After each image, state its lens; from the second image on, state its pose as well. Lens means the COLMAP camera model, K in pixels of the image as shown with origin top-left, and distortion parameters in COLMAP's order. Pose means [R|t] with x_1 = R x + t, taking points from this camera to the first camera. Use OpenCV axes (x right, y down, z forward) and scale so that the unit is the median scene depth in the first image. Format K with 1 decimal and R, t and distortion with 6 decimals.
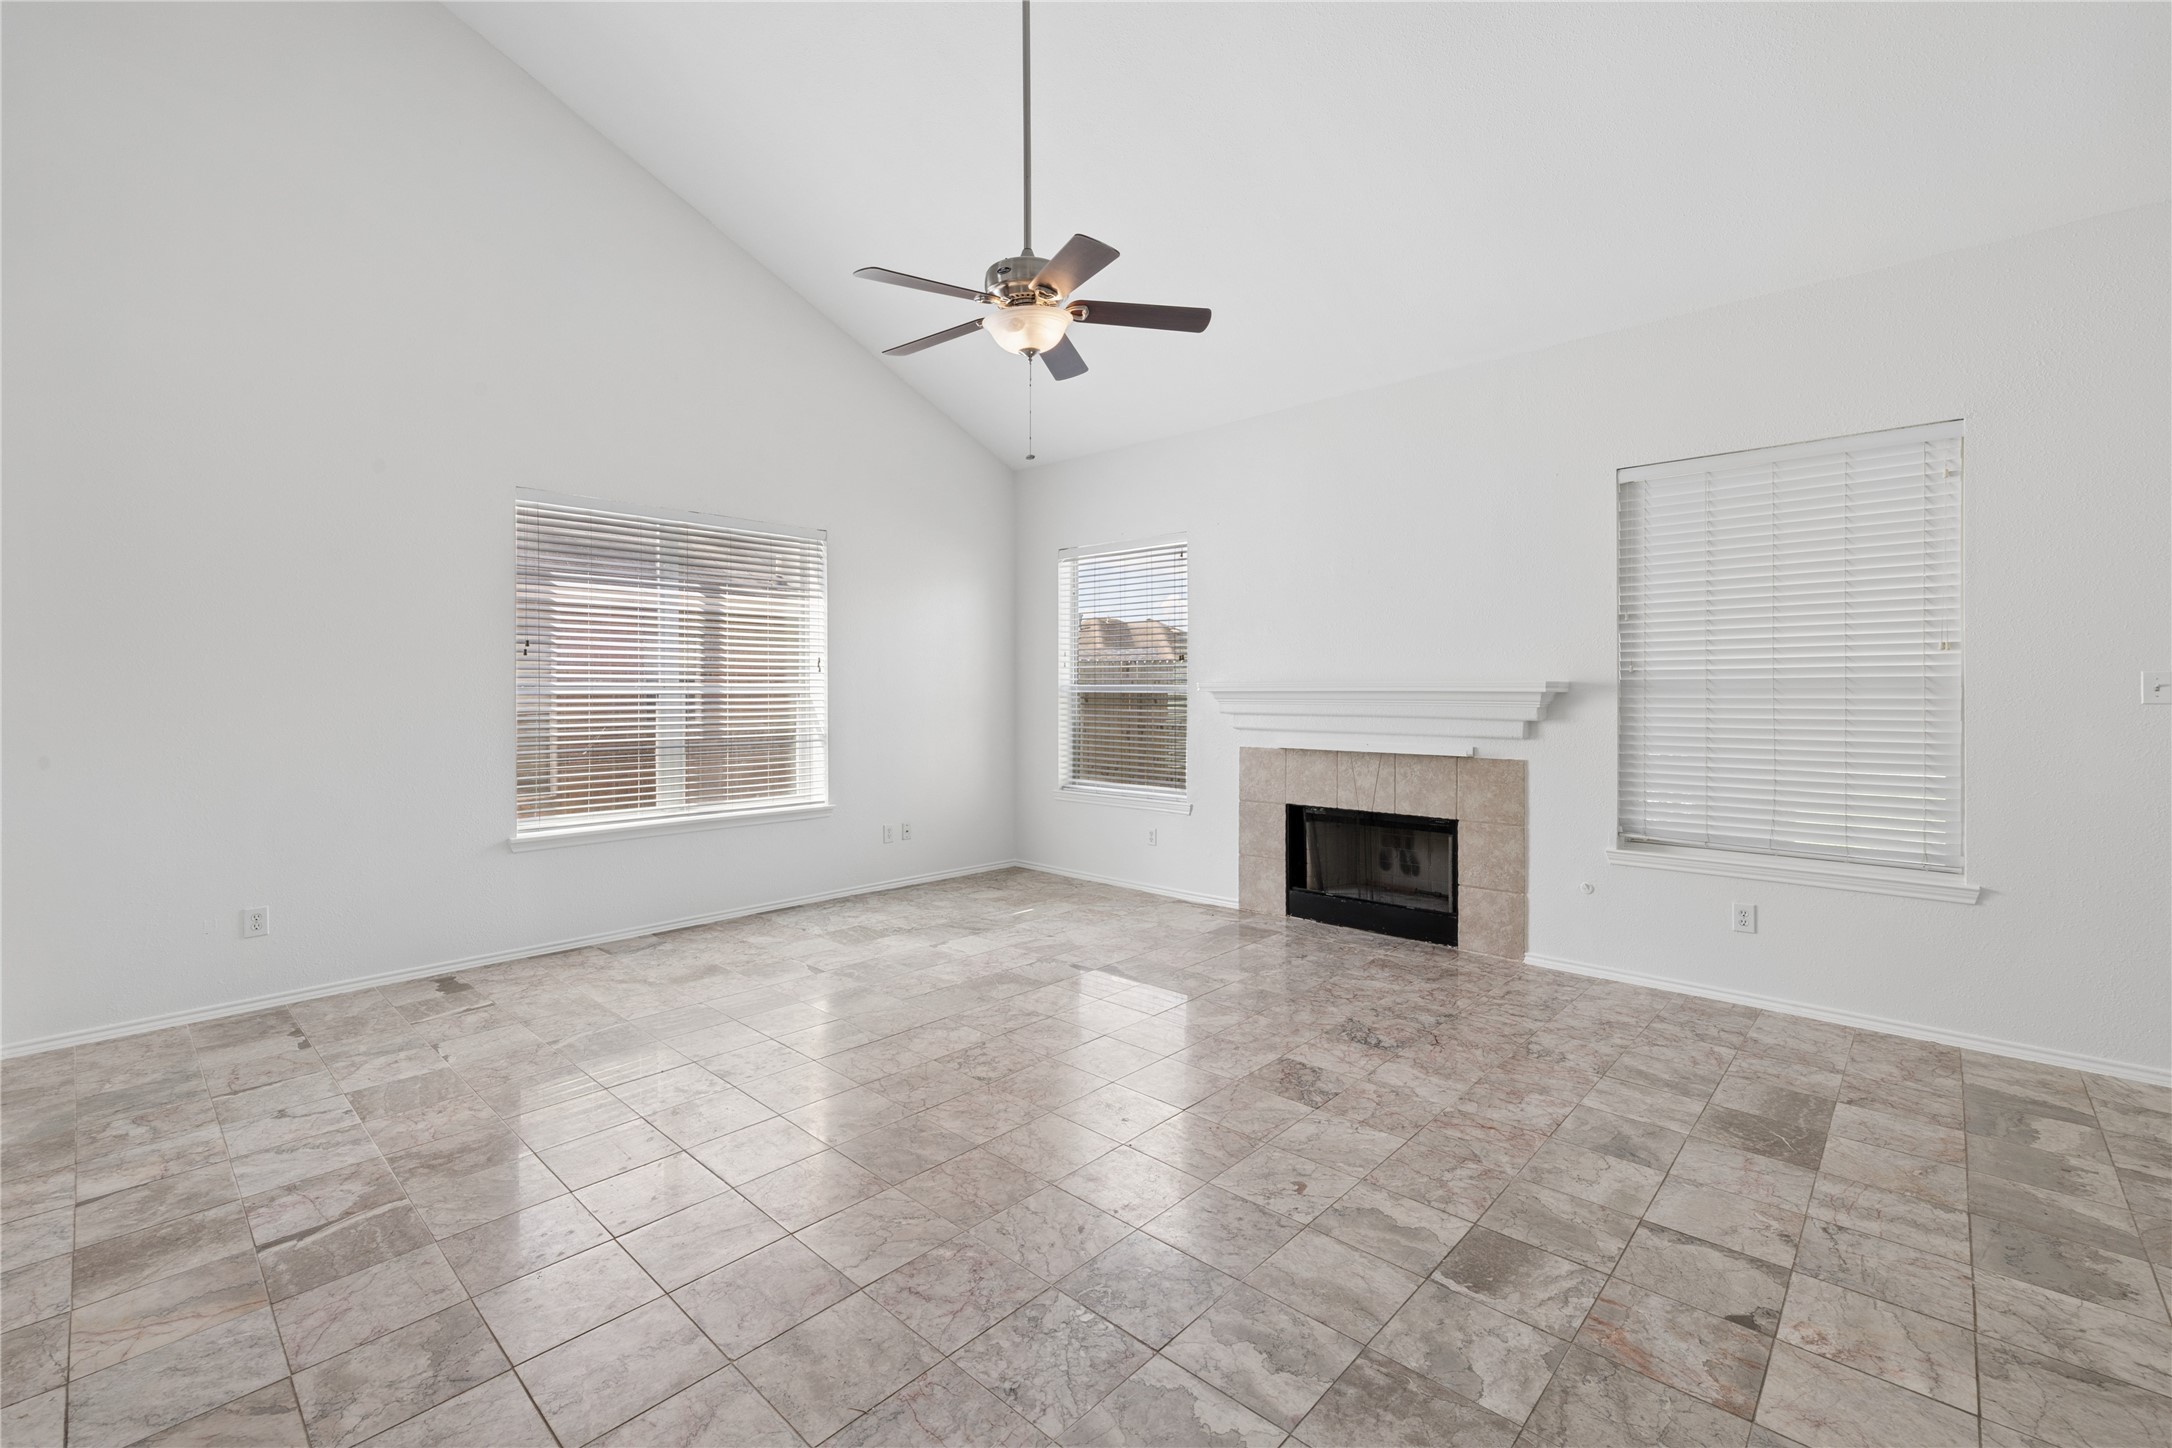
lens RADIAL K [[934.7, 0, 1077.8], [0, 934.7, 676.9], [0, 0, 1]] dist [0.001929, 0.000051]
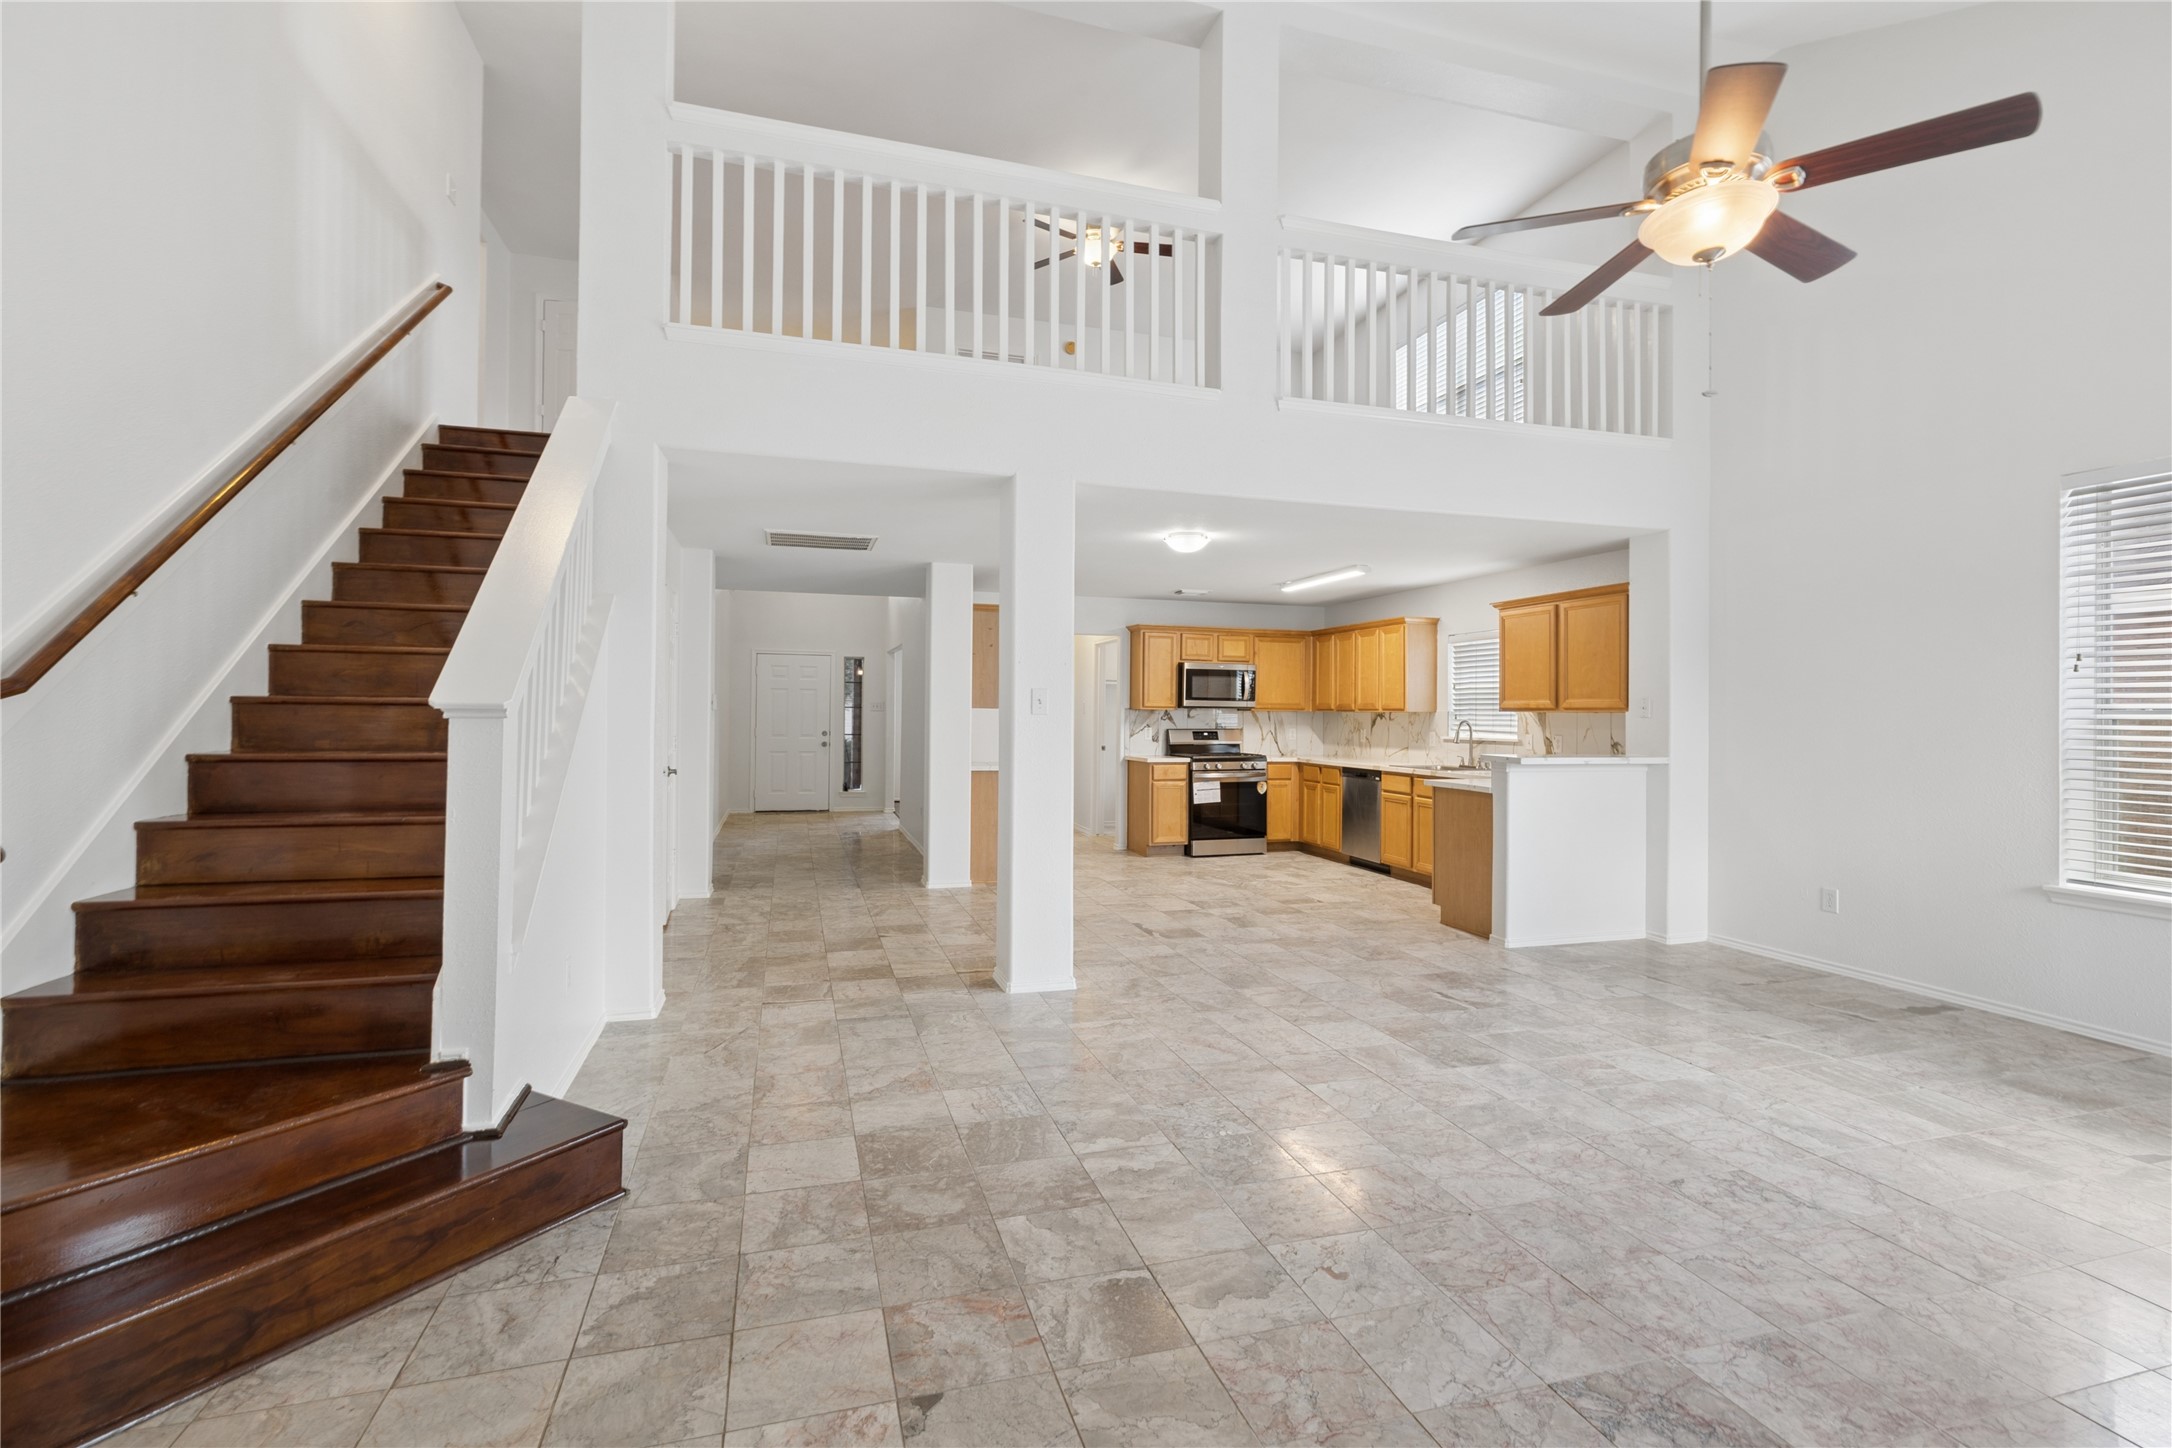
lens RADIAL K [[986.6, 0, 1098.7], [0, 986.6, 698.7], [0, 0, 1]] dist [0.000457, 0.000525]
pose [[-0.495345, -0.016319, -0.868543, 1.141689], [-0.000422, 0.999828, -0.018546, 0.033012], [0.868696, -0.008820, -0.495267, 1.264505]]
